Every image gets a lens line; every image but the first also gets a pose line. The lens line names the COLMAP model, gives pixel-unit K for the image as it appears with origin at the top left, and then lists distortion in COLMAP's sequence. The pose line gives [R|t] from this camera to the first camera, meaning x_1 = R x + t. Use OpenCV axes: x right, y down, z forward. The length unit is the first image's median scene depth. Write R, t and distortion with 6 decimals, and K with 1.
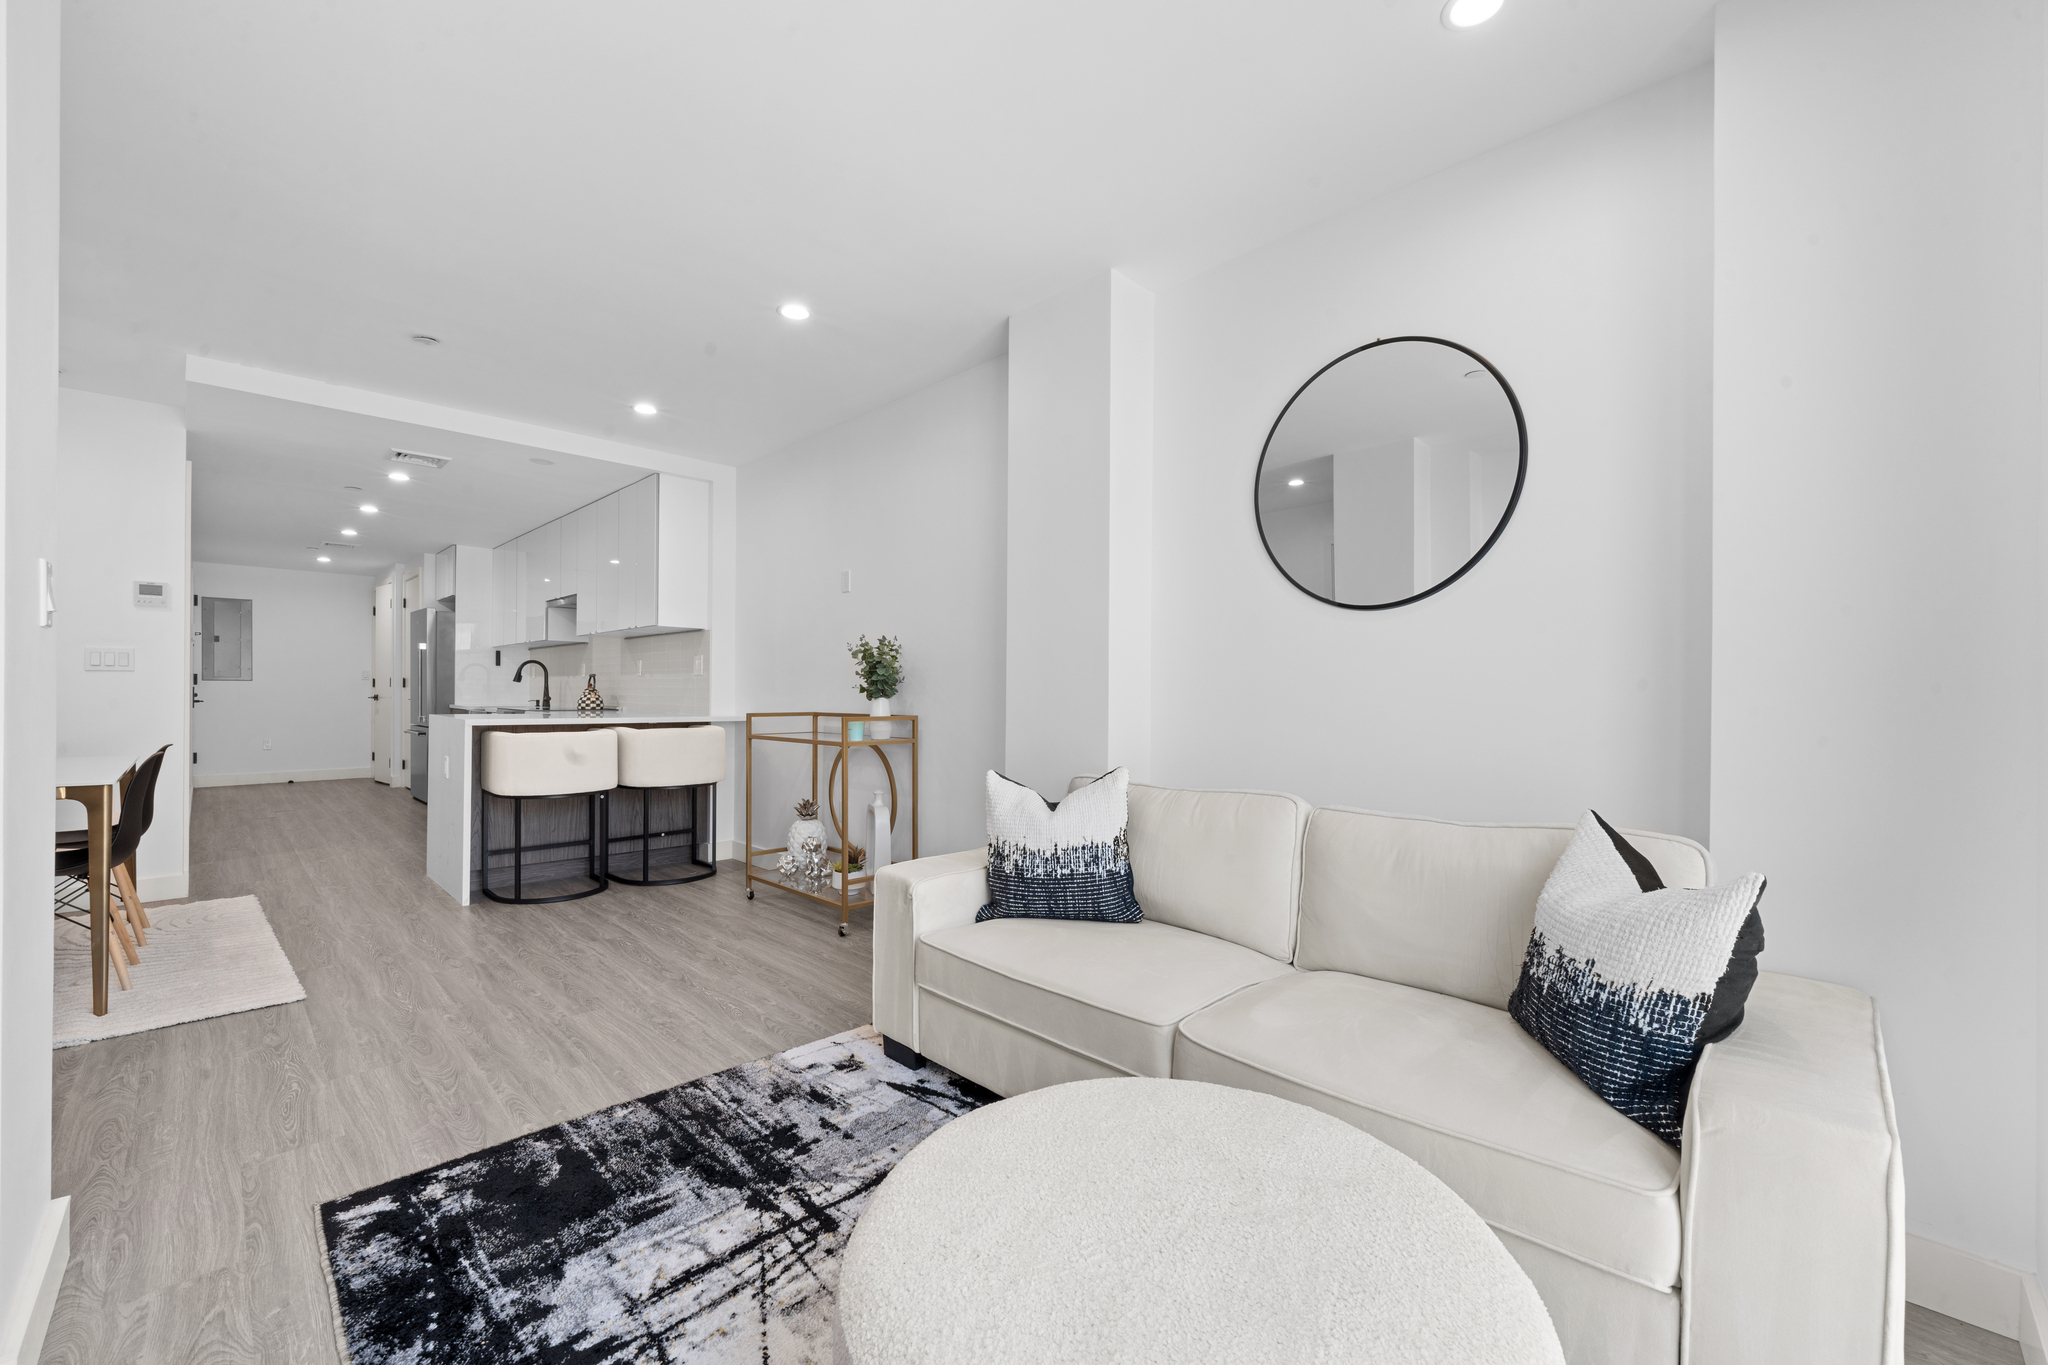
lens RADIAL K [[843.0, 0, 1036.3], [0, 843.0, 693.5], [0, 0, 1]] dist [-0.000205, -0.000684]
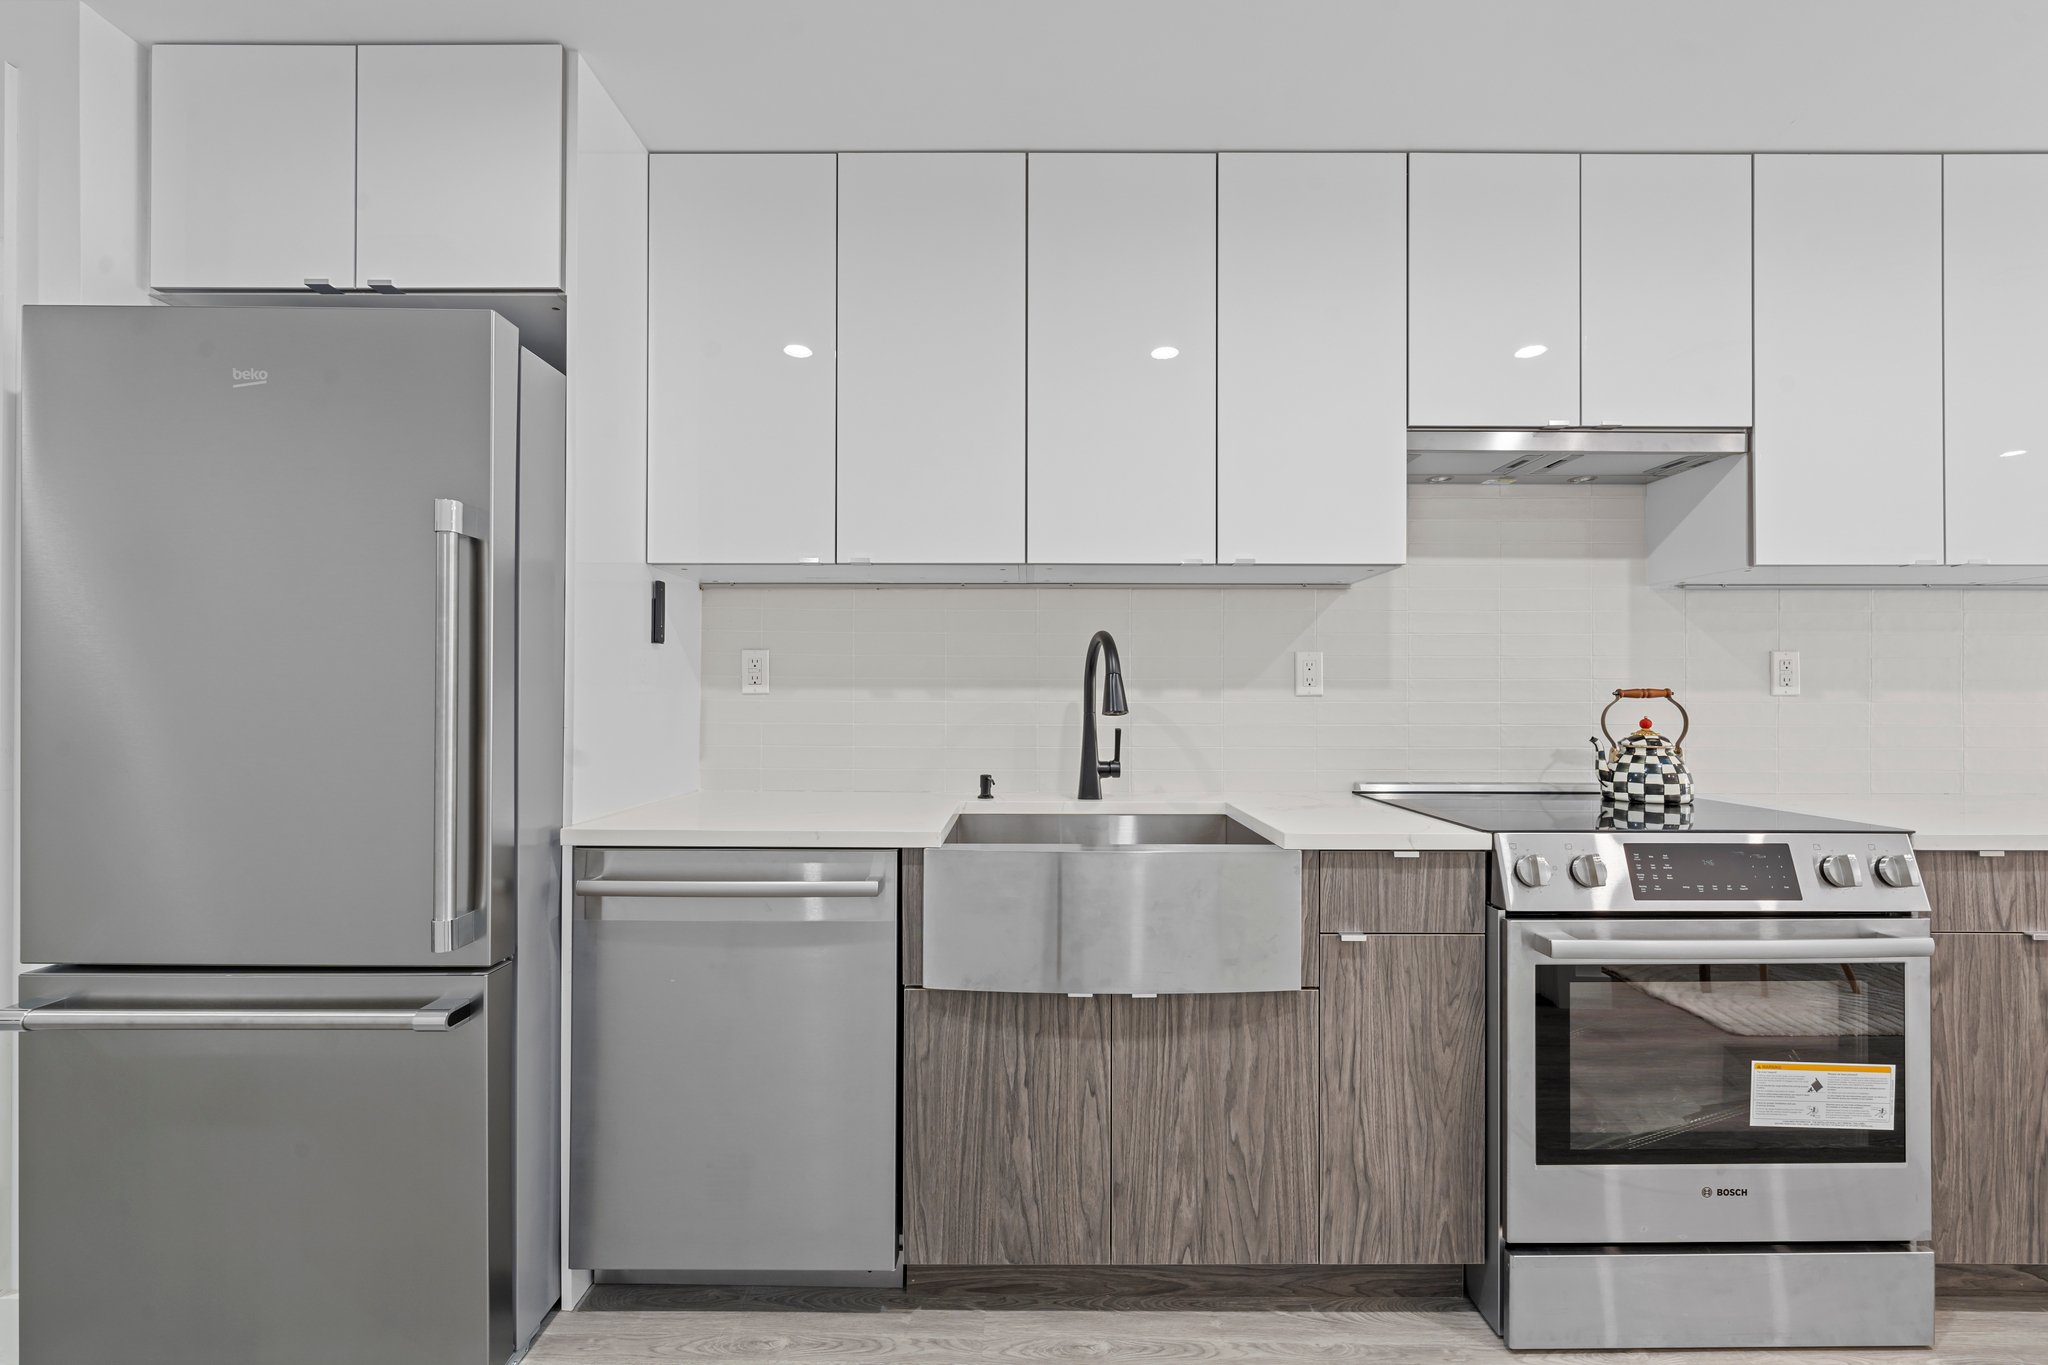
lens RADIAL K [[843.0, 0, 1025.0], [0, 843.0, 696.5], [0, 0, 1]] dist [-0.000205, -0.000684]
pose [[0.704670, -0.004442, 0.709521, -1.804786], [0.005189, 0.999986, 0.001108, -0.042878], [-0.709516, 0.002901, 0.704684, 1.854811]]
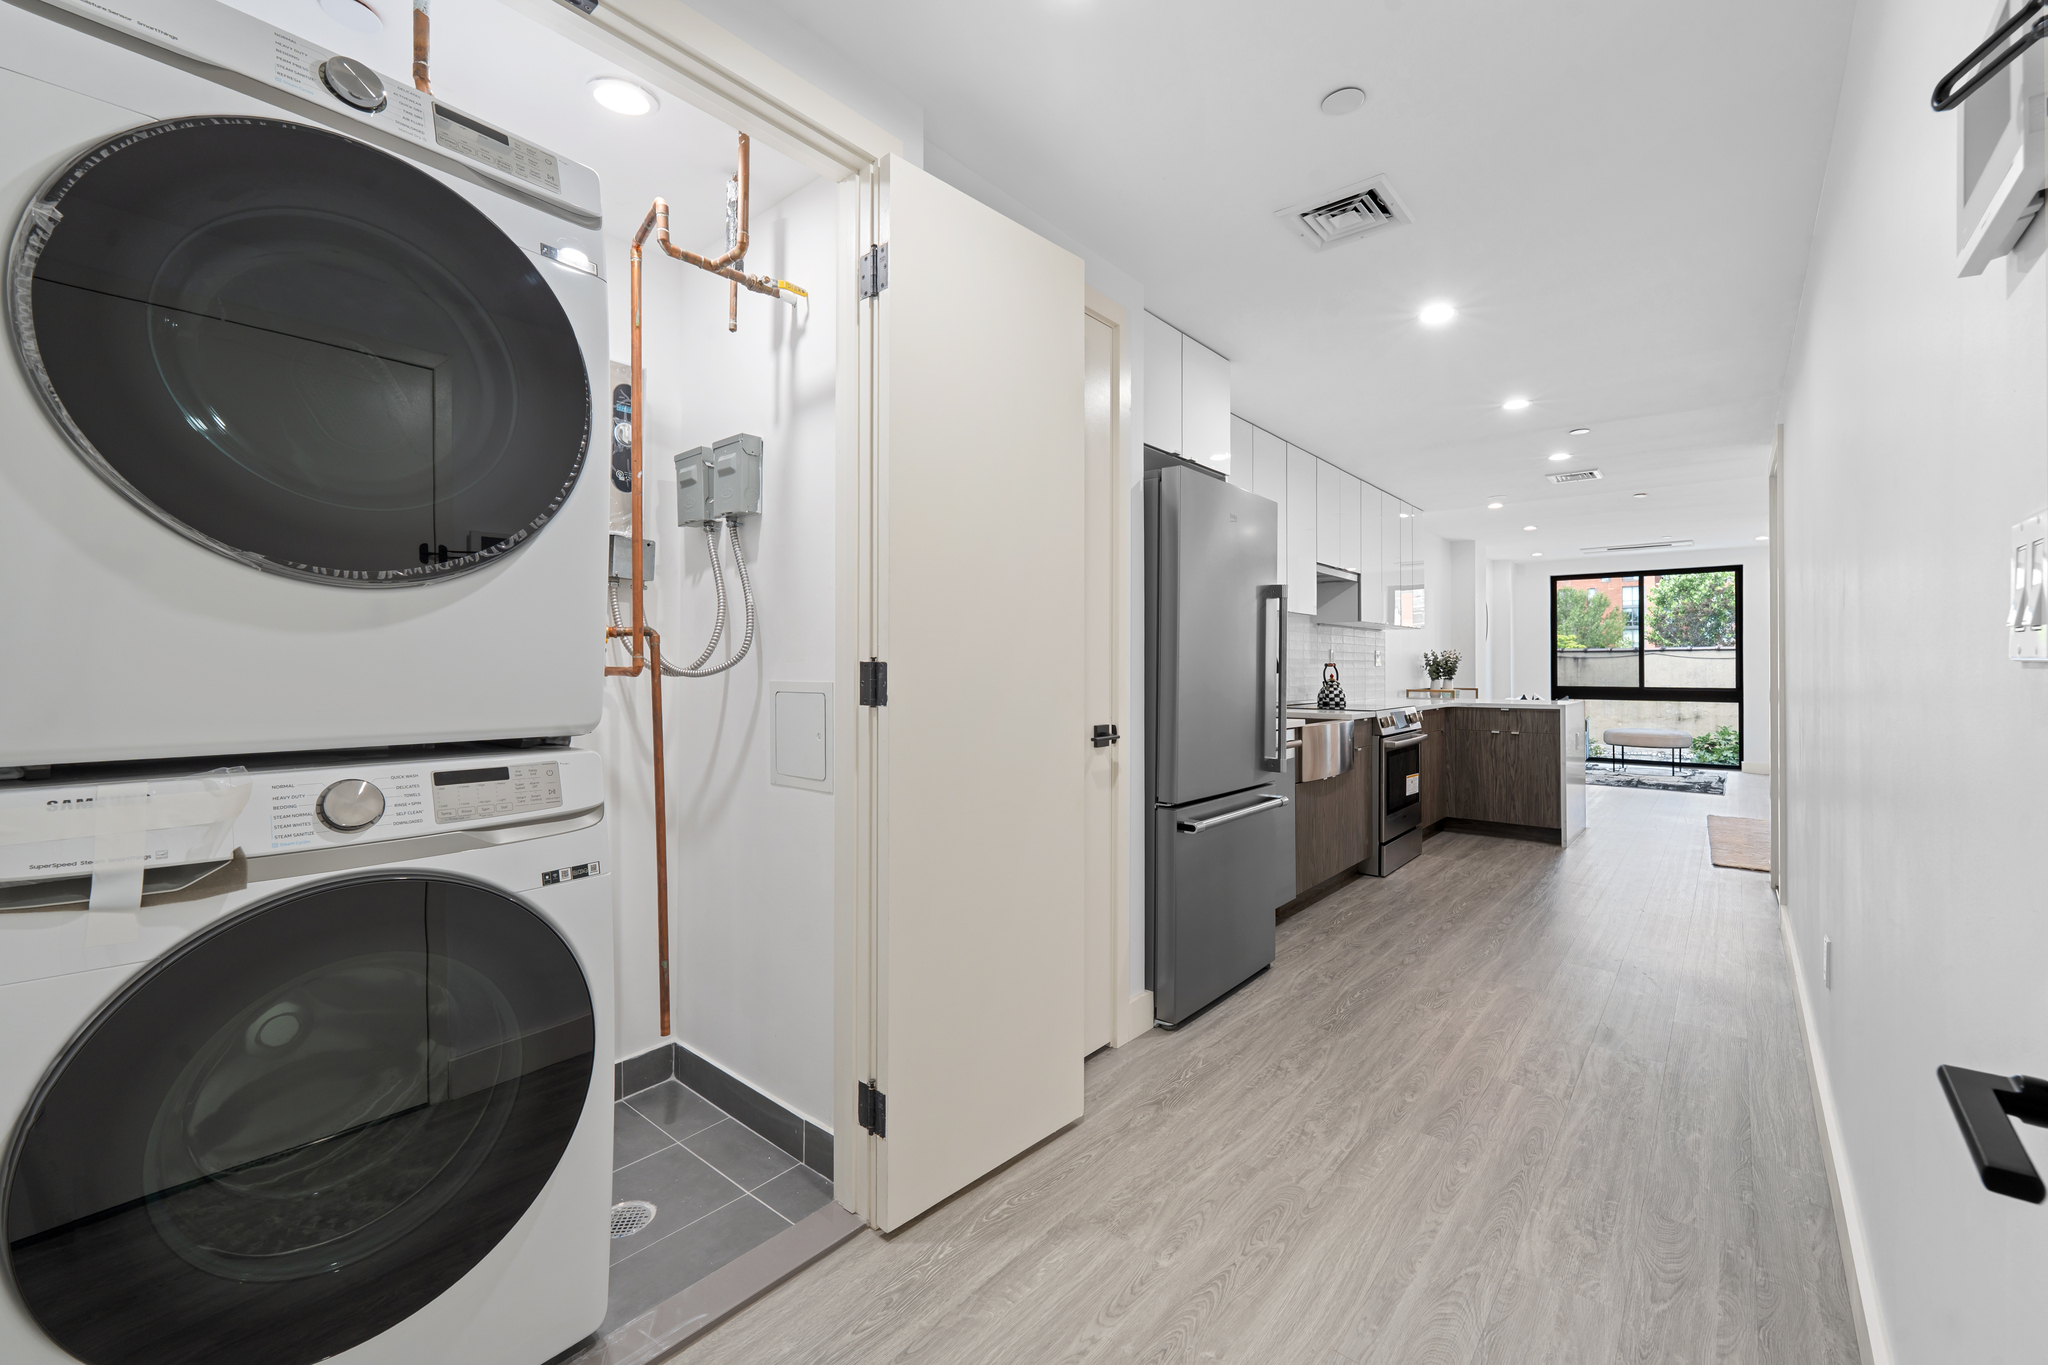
lens RADIAL K [[843.0, 0, 1020.6], [0, 843.0, 665.8], [0, 0, 1]] dist [-0.000205, -0.000684]
pose [[-0.088306, -0.006002, 0.996075, -2.672660], [0.001005, 0.999981, 0.006114, -0.051670], [-0.996093, 0.001541, -0.088298, 2.744196]]
